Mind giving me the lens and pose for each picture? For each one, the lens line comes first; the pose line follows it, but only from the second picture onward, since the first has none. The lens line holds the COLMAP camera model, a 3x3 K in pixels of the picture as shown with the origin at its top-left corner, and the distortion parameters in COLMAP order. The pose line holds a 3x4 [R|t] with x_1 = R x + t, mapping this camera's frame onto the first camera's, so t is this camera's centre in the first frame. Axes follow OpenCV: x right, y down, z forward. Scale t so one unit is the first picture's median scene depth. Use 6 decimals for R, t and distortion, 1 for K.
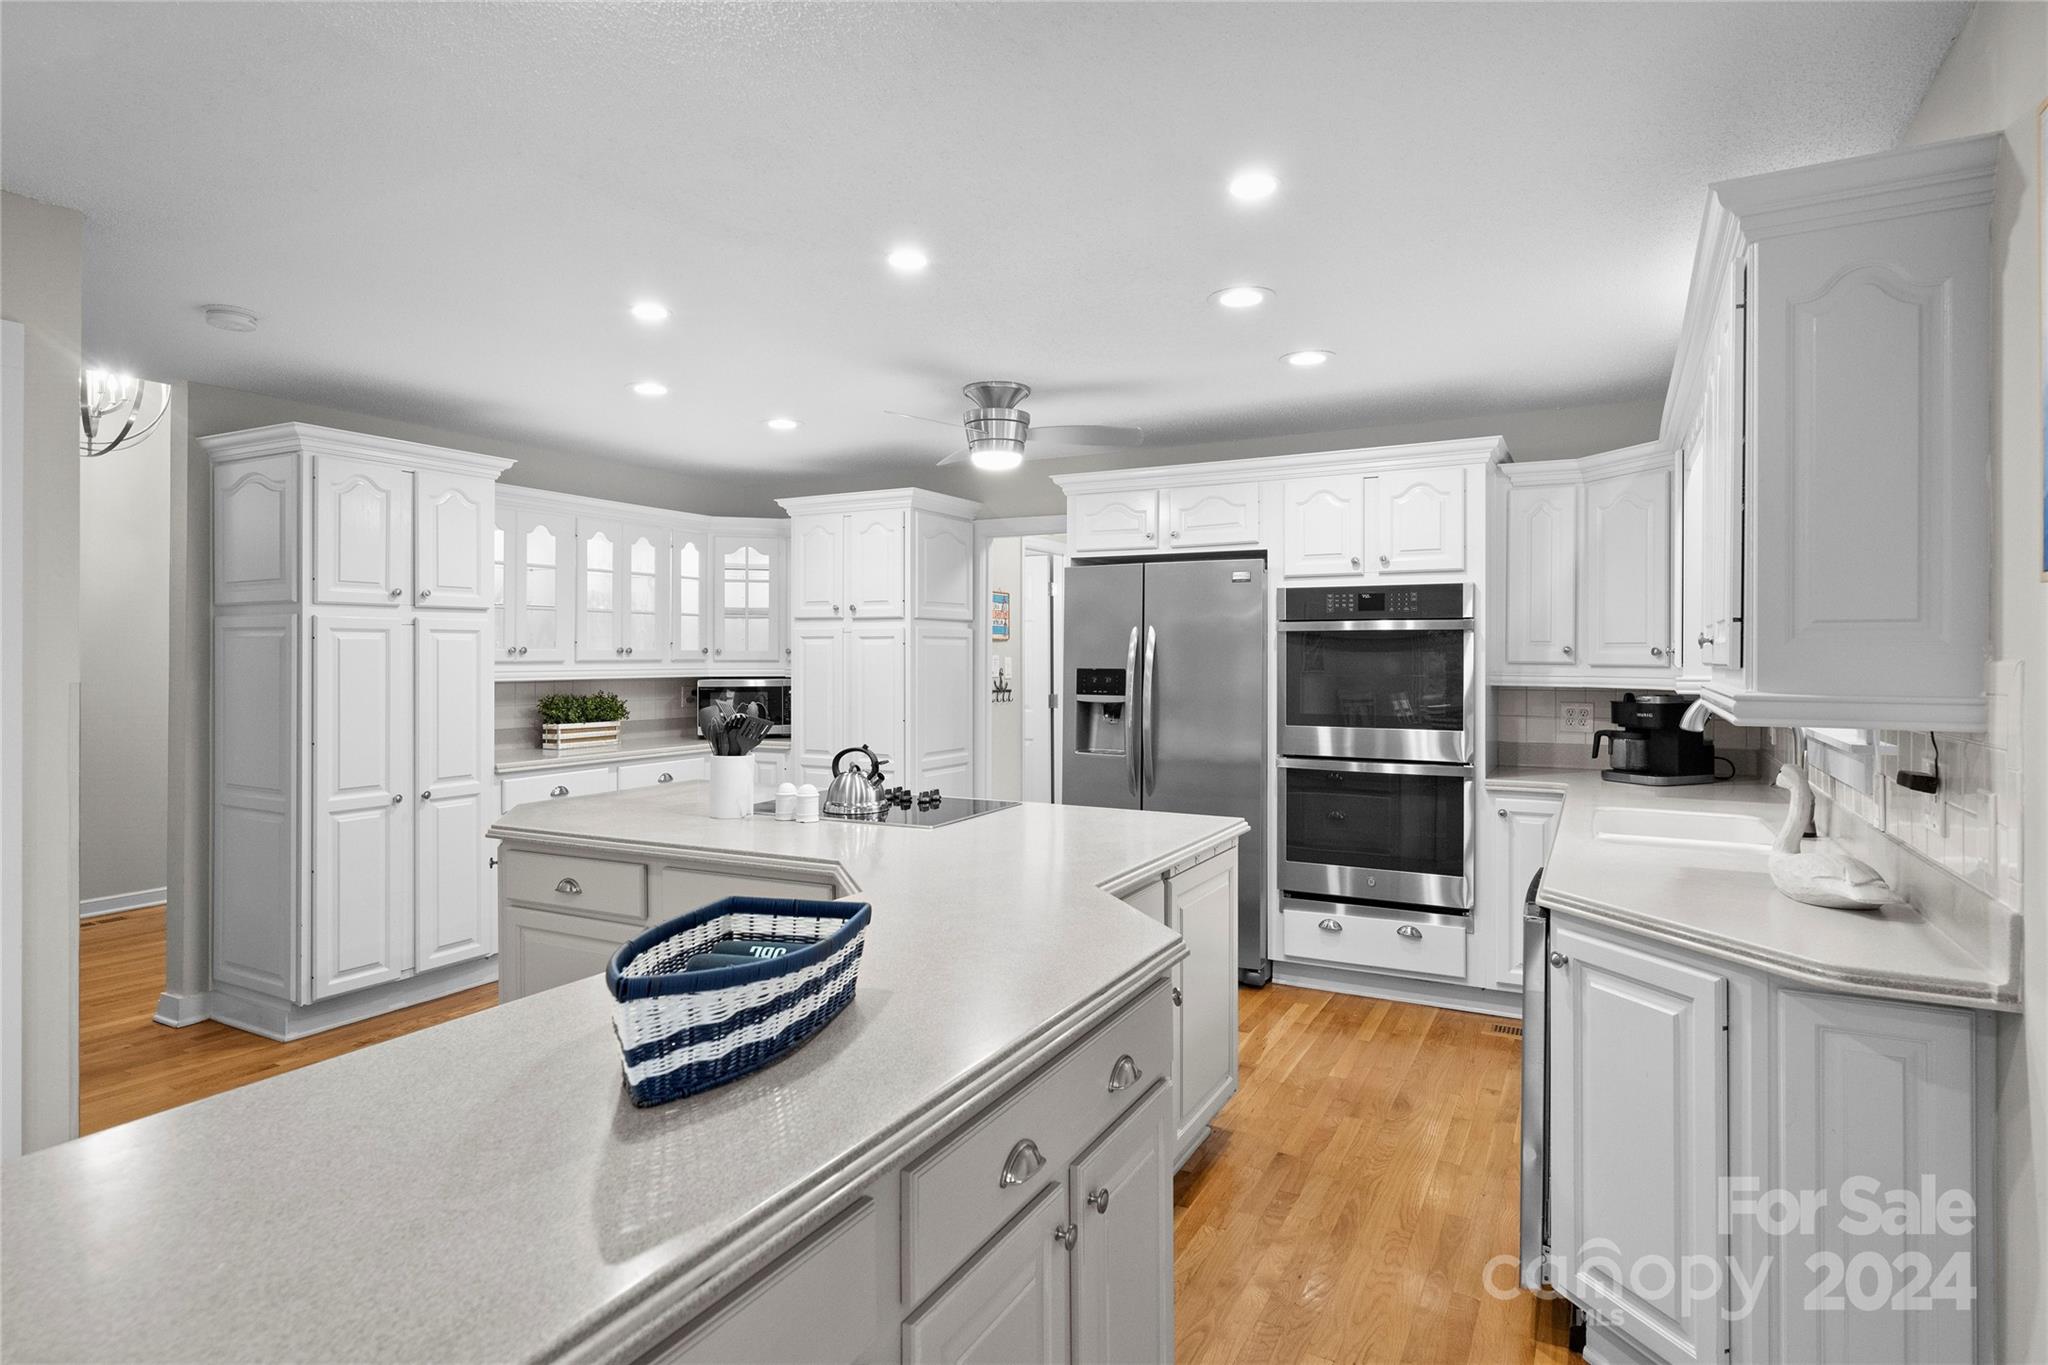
lens RADIAL K [[1095.4, 0, 1029.1], [0, 1095.4, 669.9], [0, 0, 1]] dist [-0.002904, -0.000301]
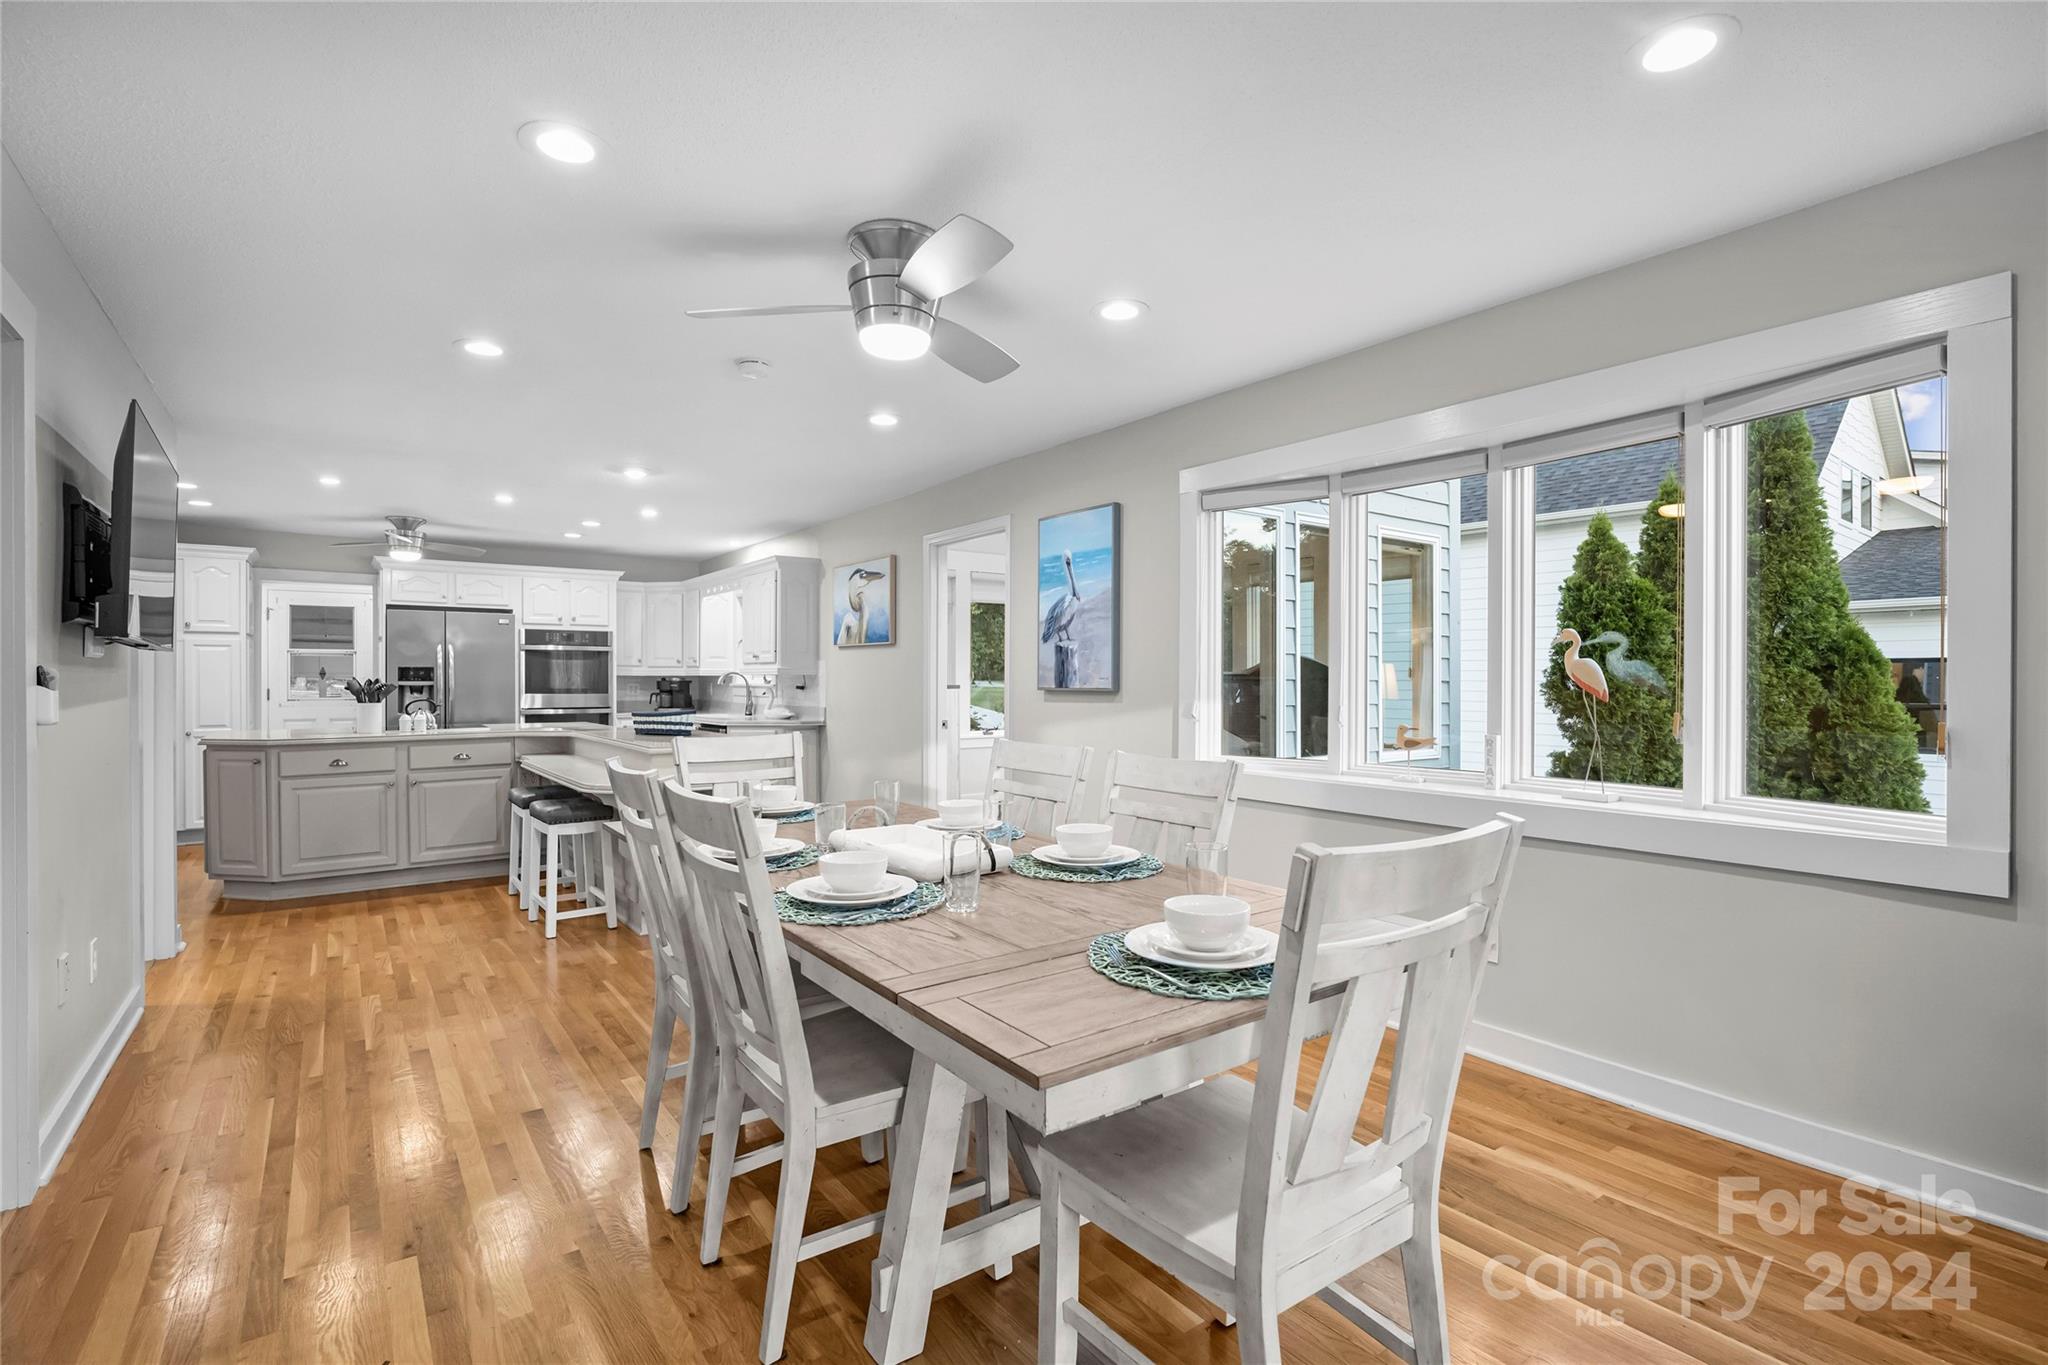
lens RADIAL K [[934.6, 0, 1026.4], [0, 934.6, 678.4], [0, 0, 1]] dist [0.005616, 0.000280]
pose [[0.439957, -0.001630, 0.898017, -0.989115], [0.009678, 0.999949, -0.002927, 0.036442], [-0.897966, 0.009979, 0.439951, -0.680494]]
